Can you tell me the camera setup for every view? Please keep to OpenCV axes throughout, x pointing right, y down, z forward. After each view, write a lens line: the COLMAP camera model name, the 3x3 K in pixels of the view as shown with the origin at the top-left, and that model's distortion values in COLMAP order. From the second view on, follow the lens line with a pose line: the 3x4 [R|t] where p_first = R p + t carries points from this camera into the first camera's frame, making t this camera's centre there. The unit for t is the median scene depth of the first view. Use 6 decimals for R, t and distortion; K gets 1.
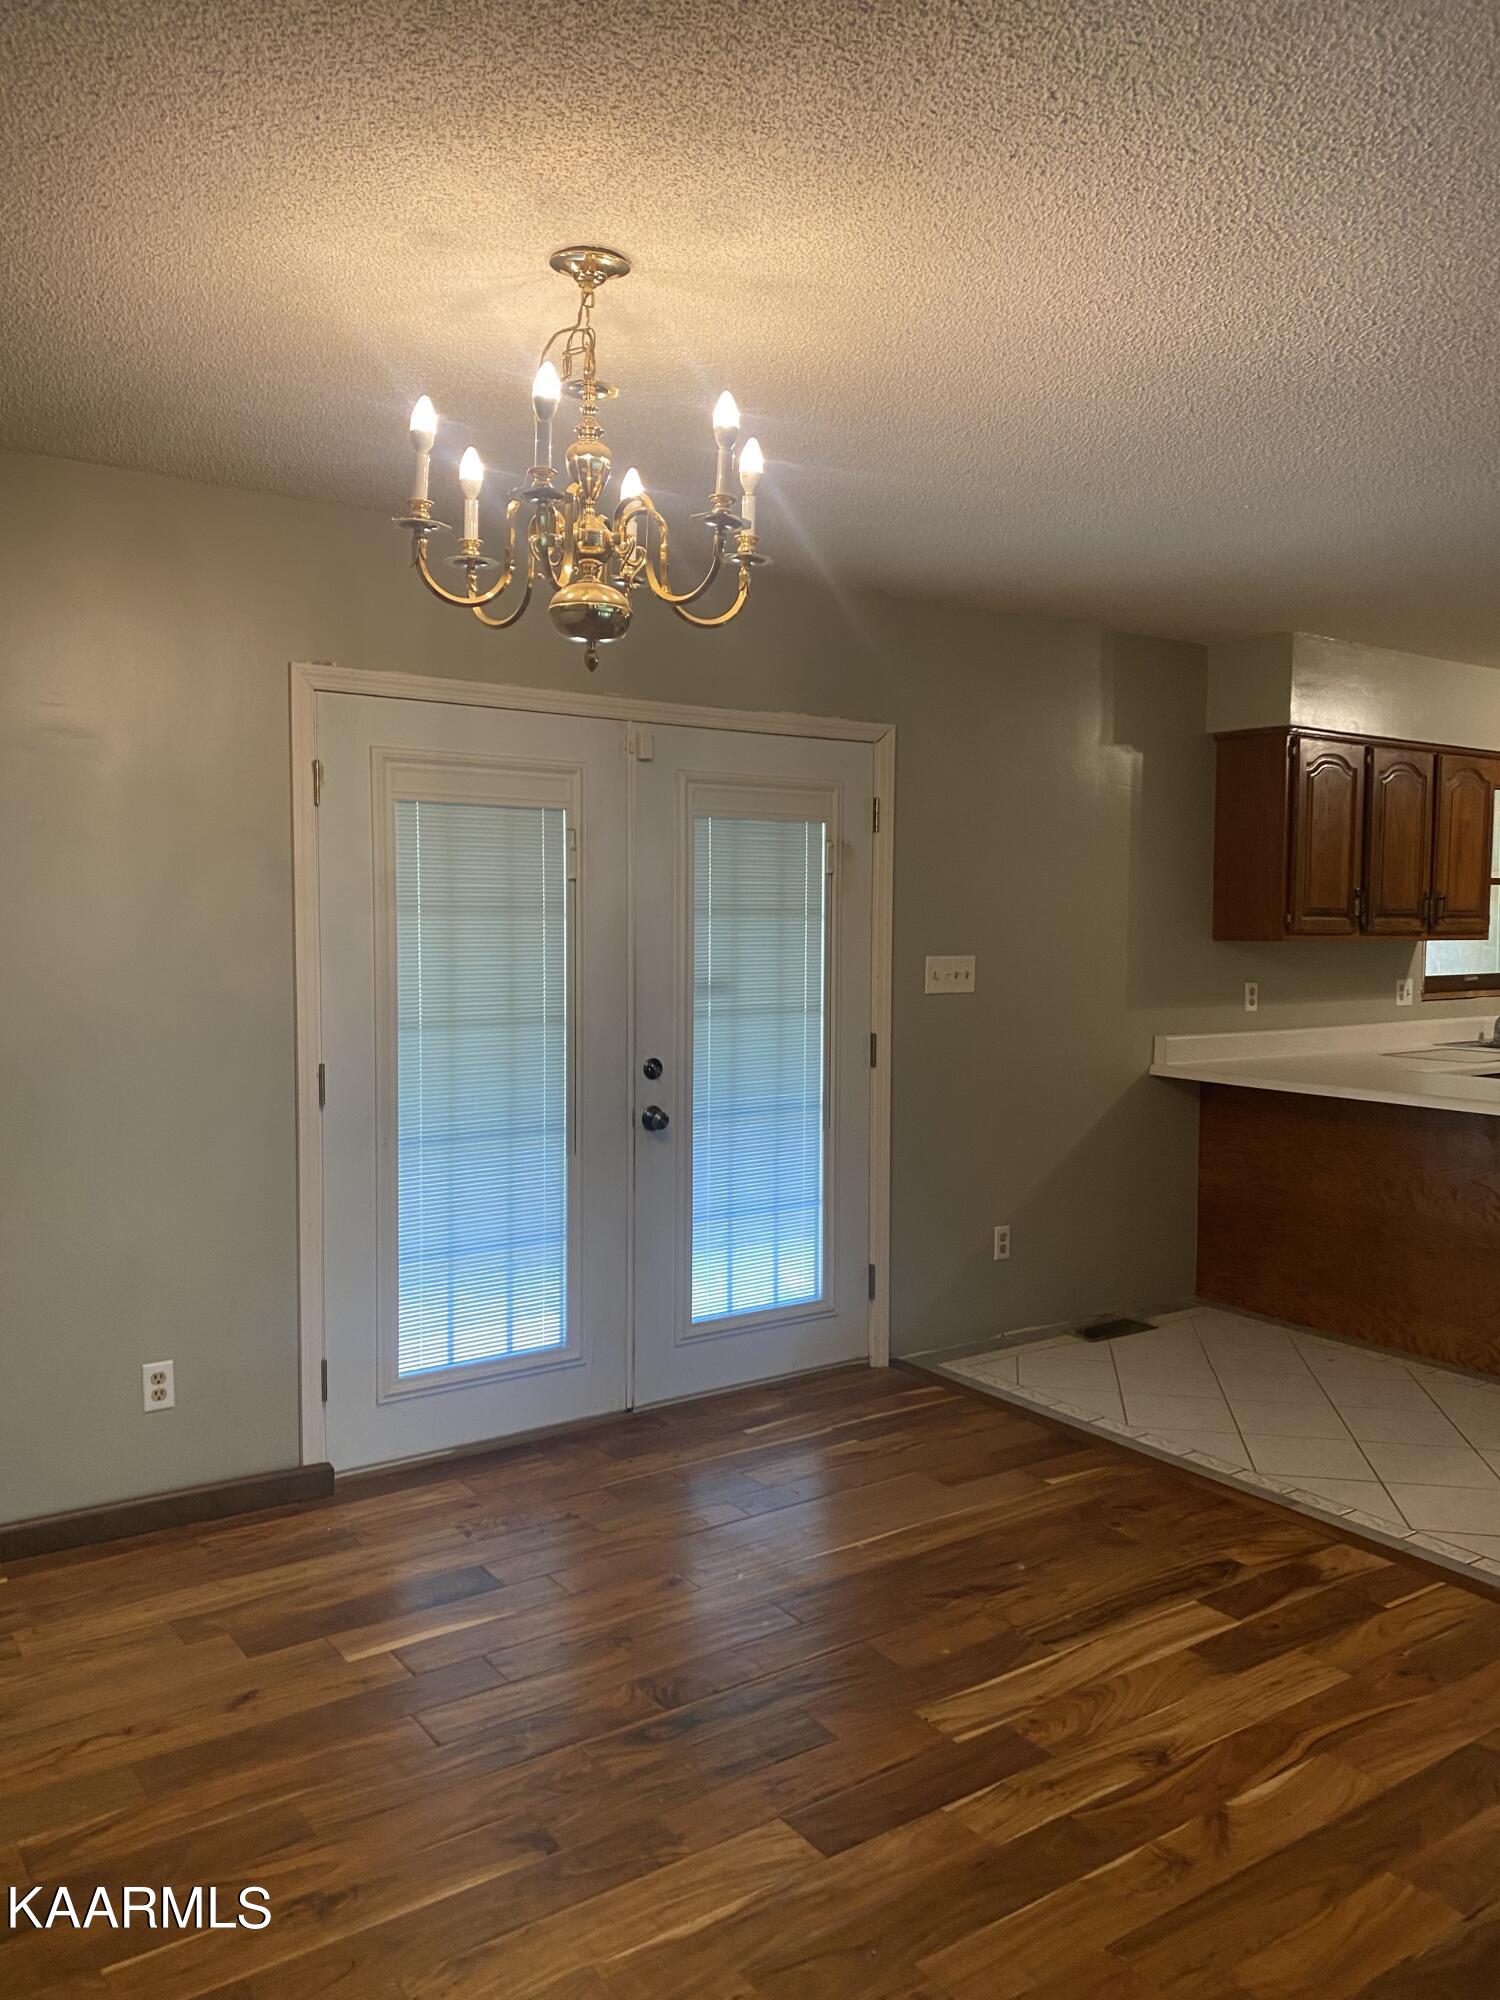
lens RADIAL K [[1509.0, 0, 750.0], [0, 1509.0, 1000.0], [0, 0, 1]] dist [0.000102, -0.000155]
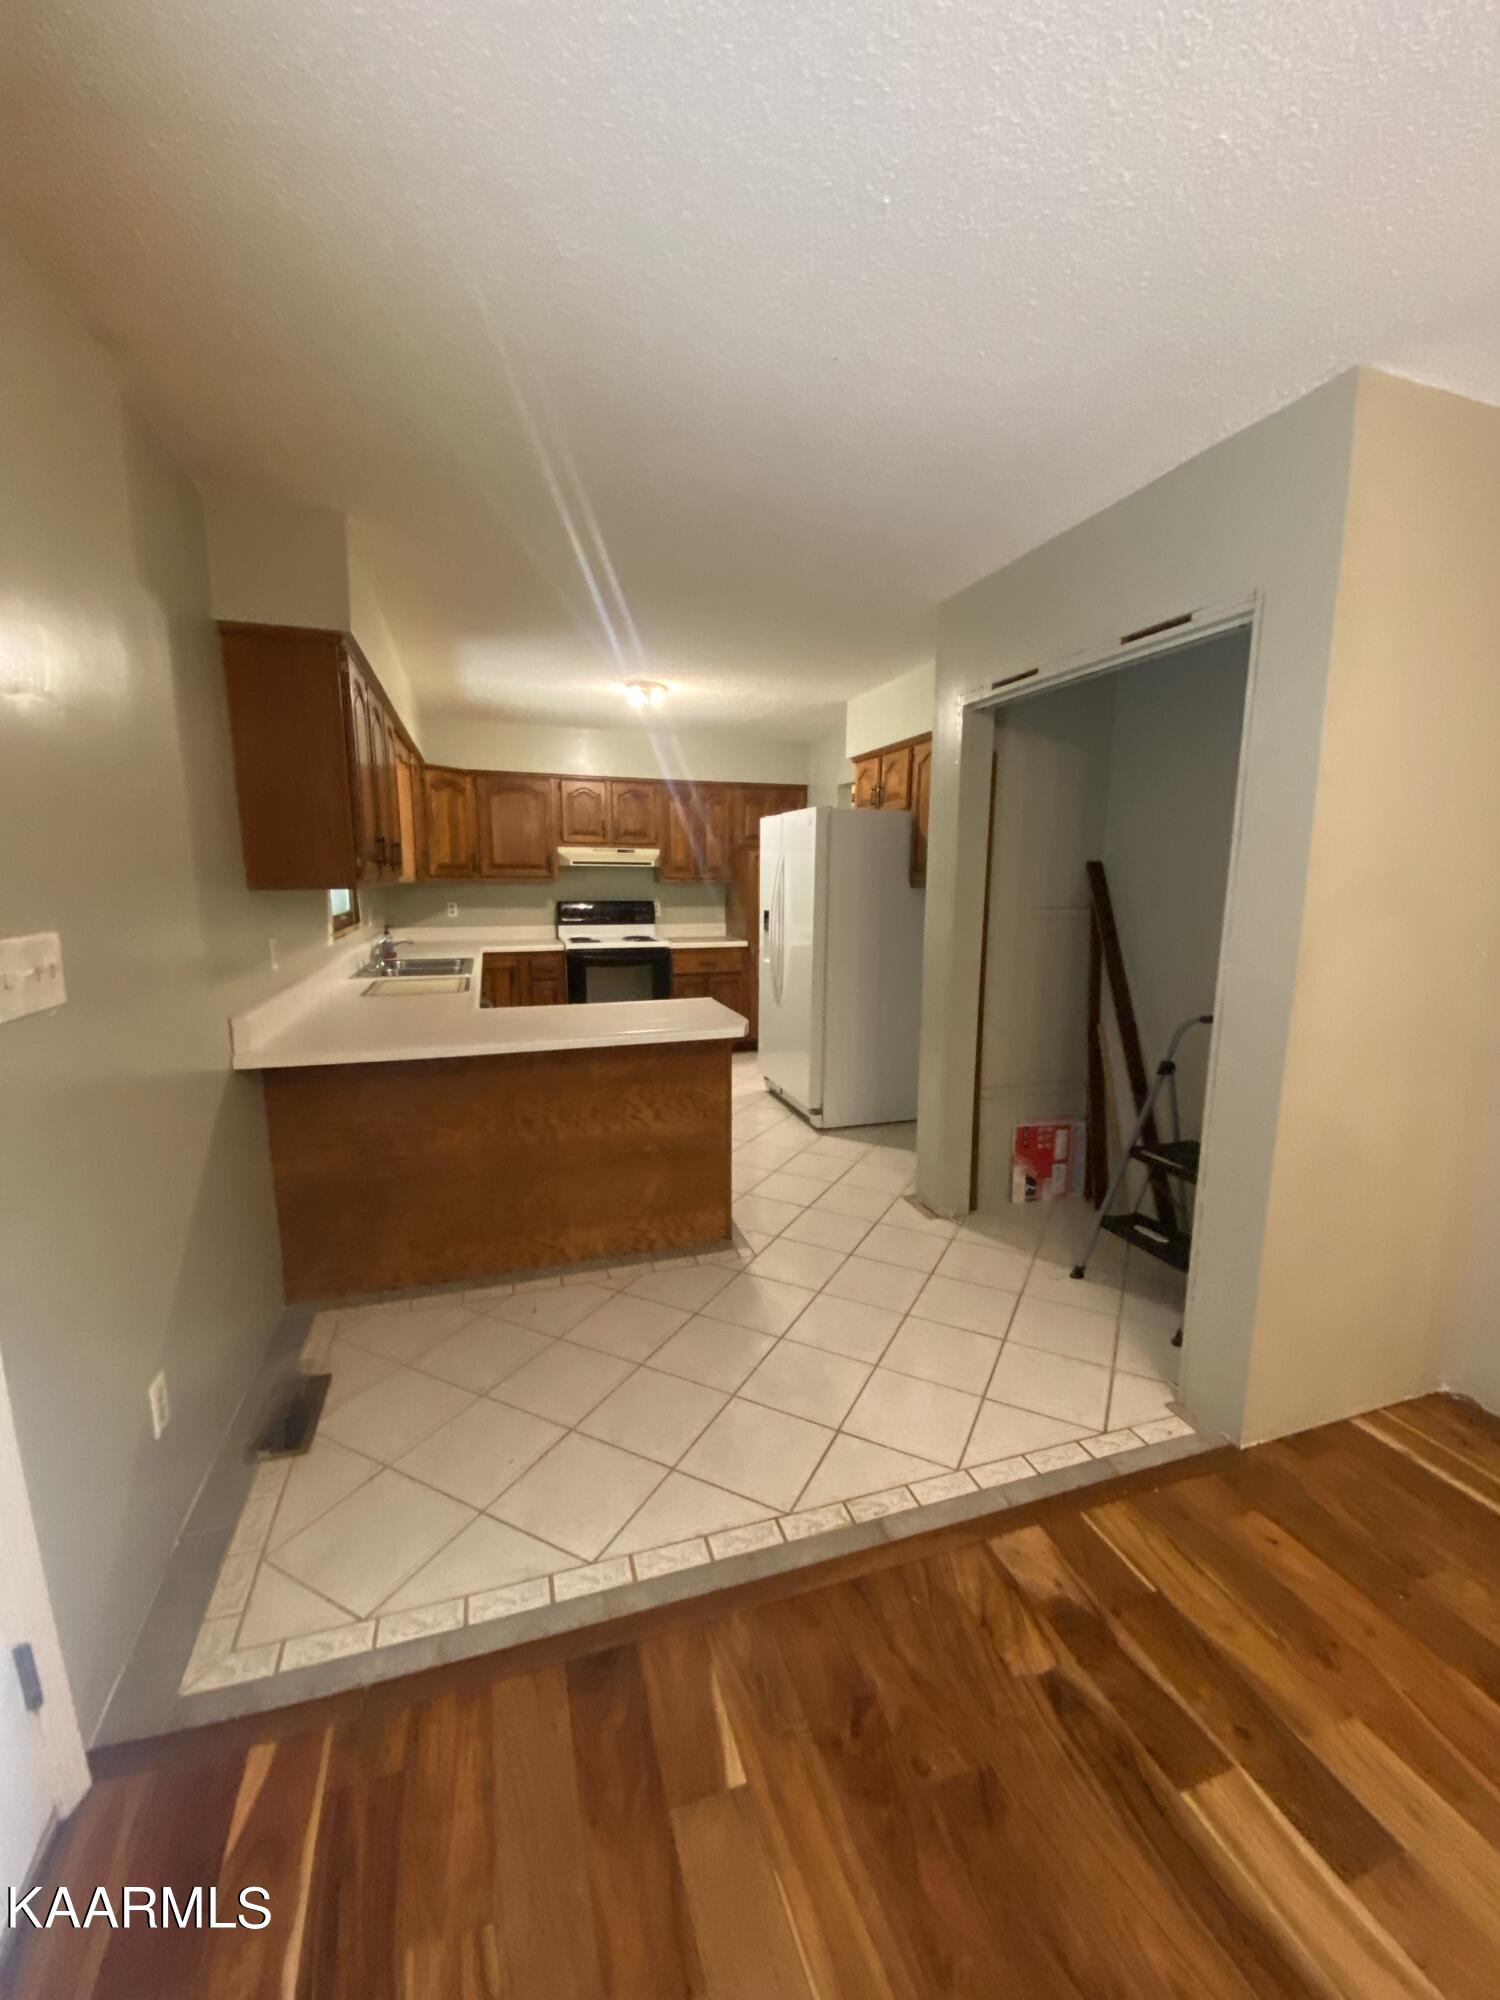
lens RADIAL K [[810.8, 0, 750.0], [0, 810.8, 1000.0], [0, 0, 1]] dist [0.023173, -0.021443]
pose [[0.285513, -0.160248, 0.944882, -0.060262], [0.053379, 0.987050, 0.151270, -0.045534], [-0.956887, 0.007247, 0.290370, 0.829469]]
